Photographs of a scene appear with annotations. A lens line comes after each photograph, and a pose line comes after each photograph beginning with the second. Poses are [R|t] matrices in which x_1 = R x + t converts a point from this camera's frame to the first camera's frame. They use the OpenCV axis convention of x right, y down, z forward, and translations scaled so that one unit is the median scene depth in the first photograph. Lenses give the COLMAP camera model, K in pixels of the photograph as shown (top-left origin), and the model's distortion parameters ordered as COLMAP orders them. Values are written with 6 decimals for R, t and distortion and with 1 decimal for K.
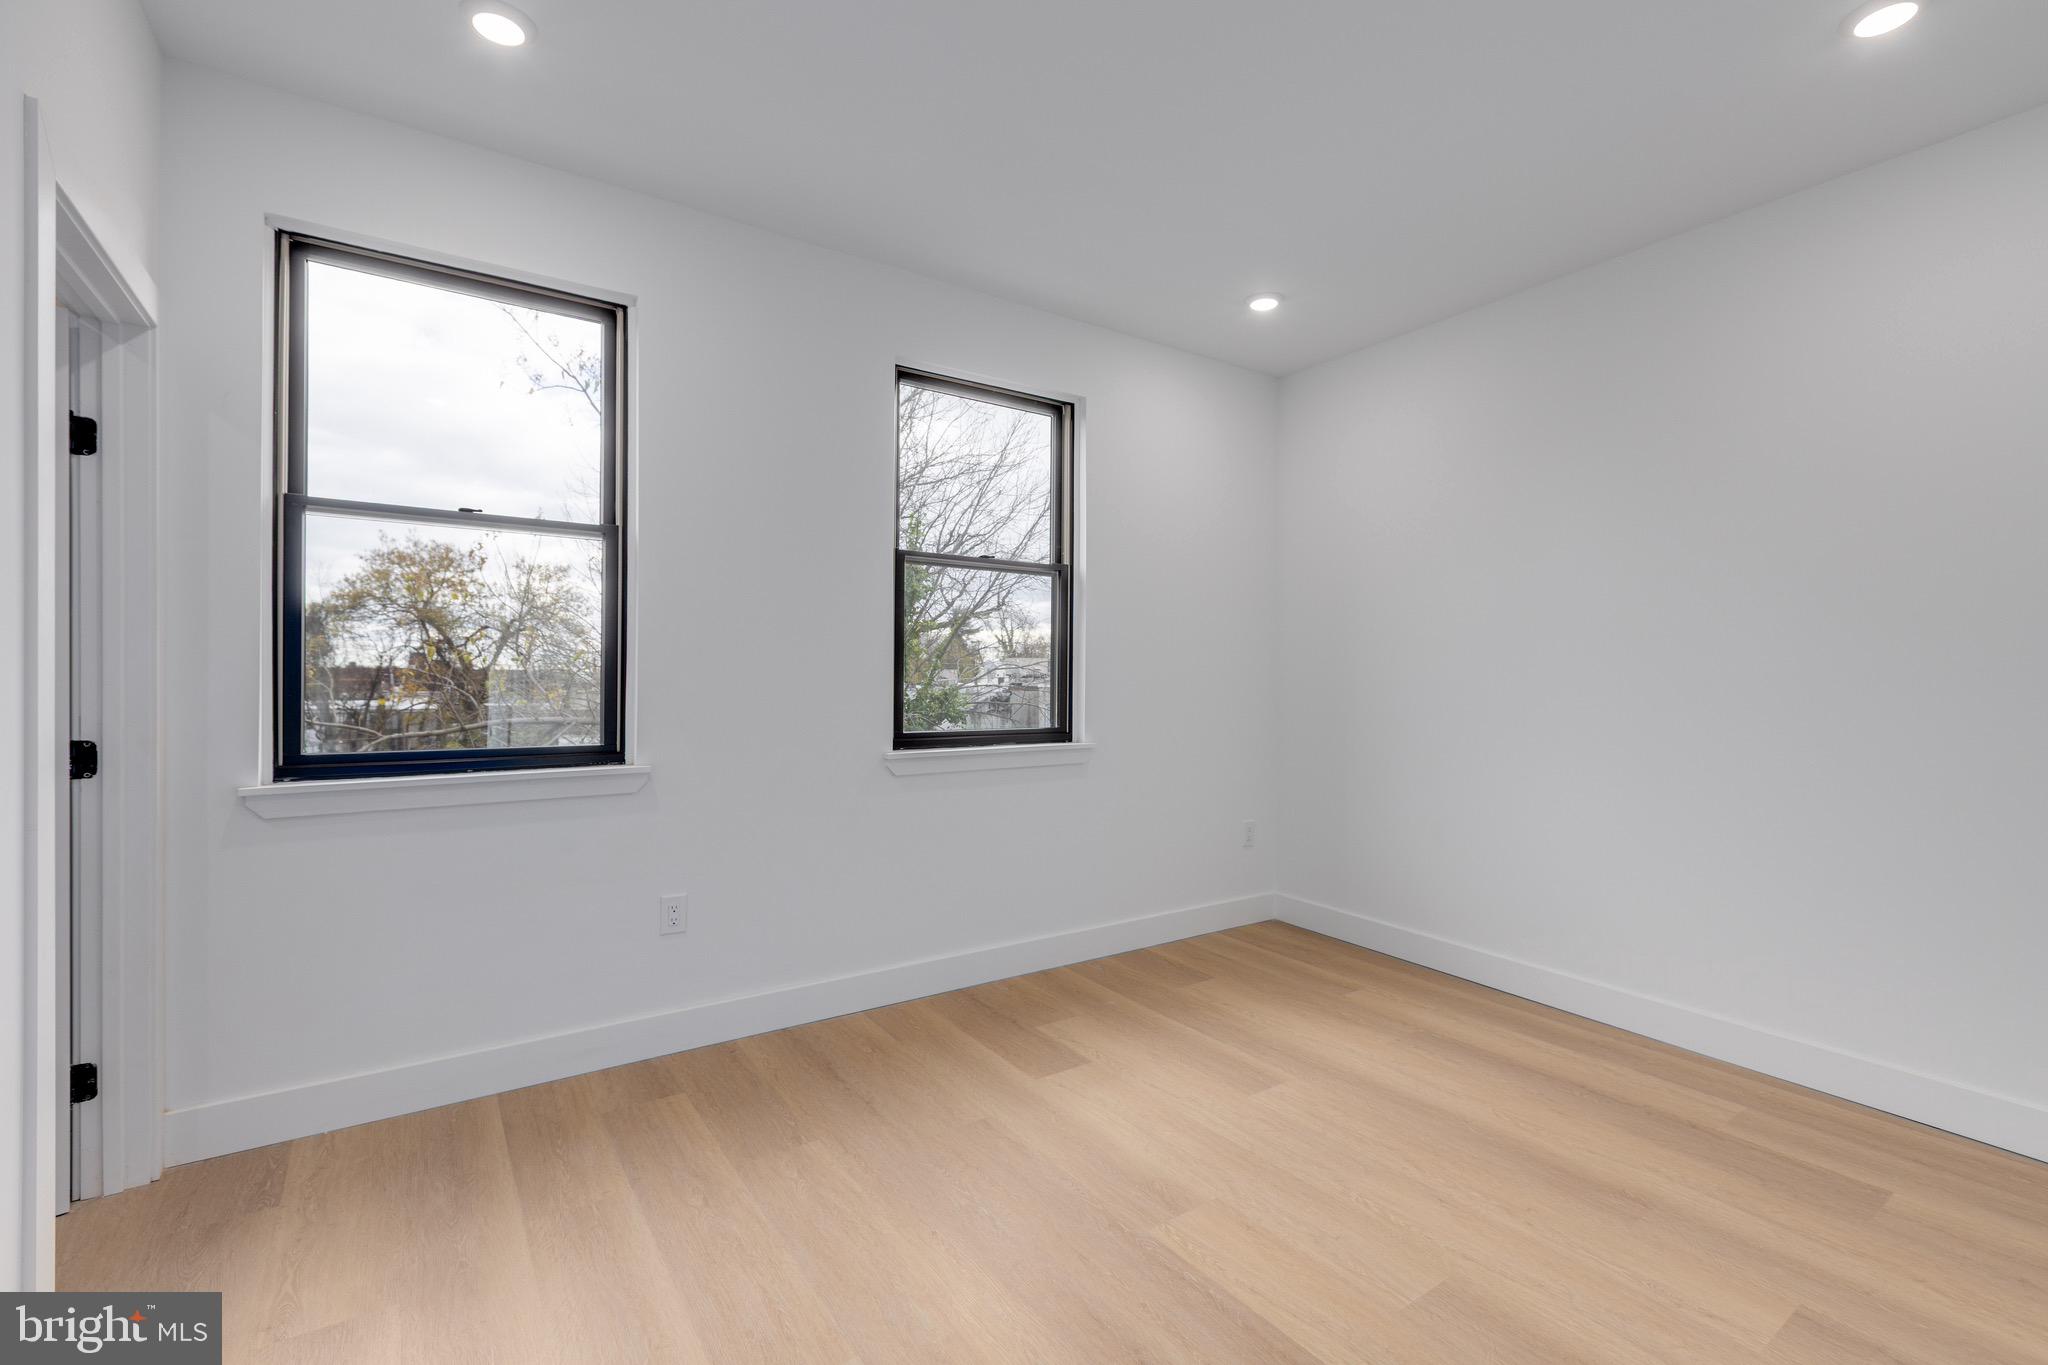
lens RADIAL K [[917.0, 0, 1018.5], [0, 917.0, 688.6], [0, 0, 1]] dist [0.003433, -0.000164]
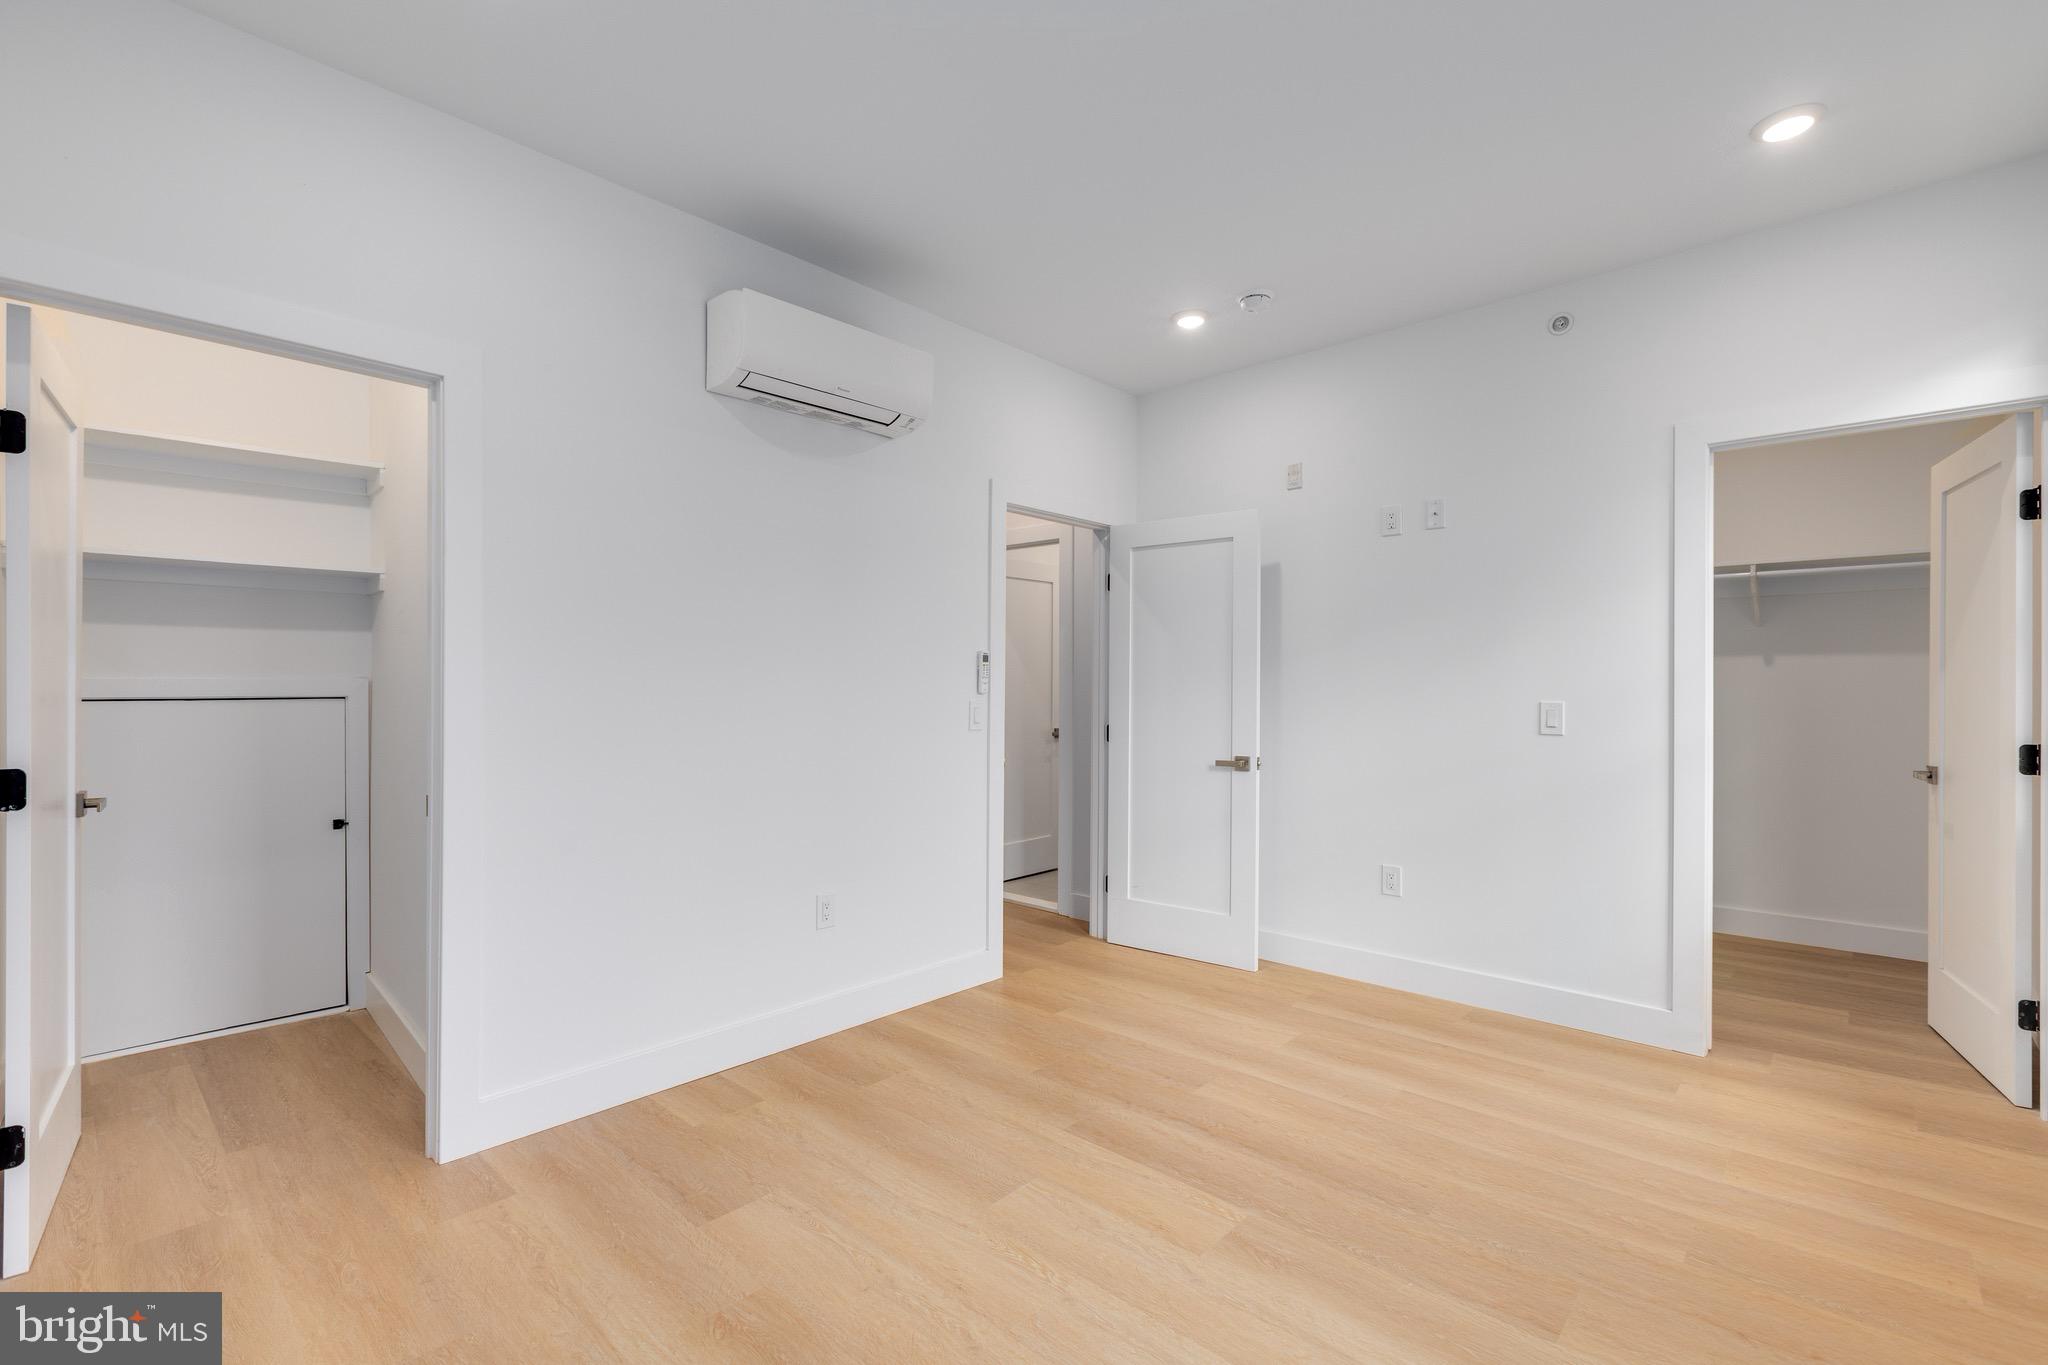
lens RADIAL K [[917.0, 0, 1026.6], [0, 917.0, 678.4], [0, 0, 1]] dist [0.003433, -0.000164]
pose [[-0.974052, -0.008251, -0.226172, 0.622398], [-0.009386, 0.999948, 0.003944, -0.025031], [0.226128, 0.005965, -0.974079, 1.929731]]
